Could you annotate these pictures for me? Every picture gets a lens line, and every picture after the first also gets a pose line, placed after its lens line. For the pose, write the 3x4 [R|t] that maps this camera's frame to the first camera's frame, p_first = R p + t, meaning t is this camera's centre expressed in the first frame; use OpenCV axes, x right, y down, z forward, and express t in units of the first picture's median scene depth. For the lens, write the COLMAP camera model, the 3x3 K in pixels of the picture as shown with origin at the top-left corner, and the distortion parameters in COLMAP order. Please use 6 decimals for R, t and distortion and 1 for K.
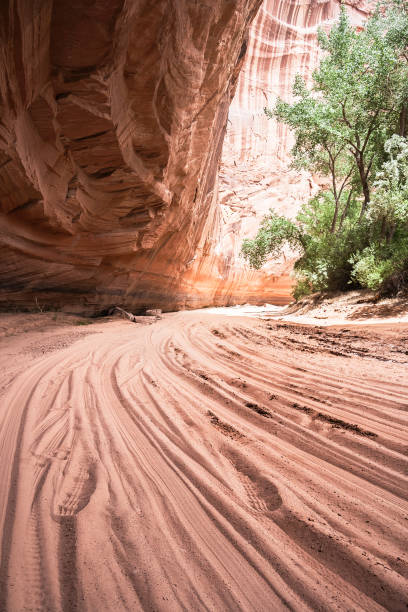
lens RADIAL K [[455.4, 0, 204.0], [0, 455.4, 306.0], [0, 0, 1]] dist [-0.158802, 0.120346]
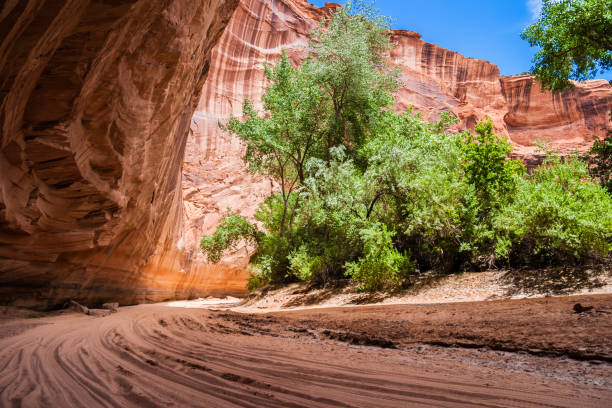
lens RADIAL K [[455.4, 0, 306.0], [0, 455.4, 204.0], [0, 0, 1]] dist [-0.158802, 0.120346]
pose [[0.959955, 0.029399, 0.278607, 0.040044], [0.028400, 0.979144, -0.201175, 0.002482], [-0.278710, 0.201031, 0.939099, -0.146232]]
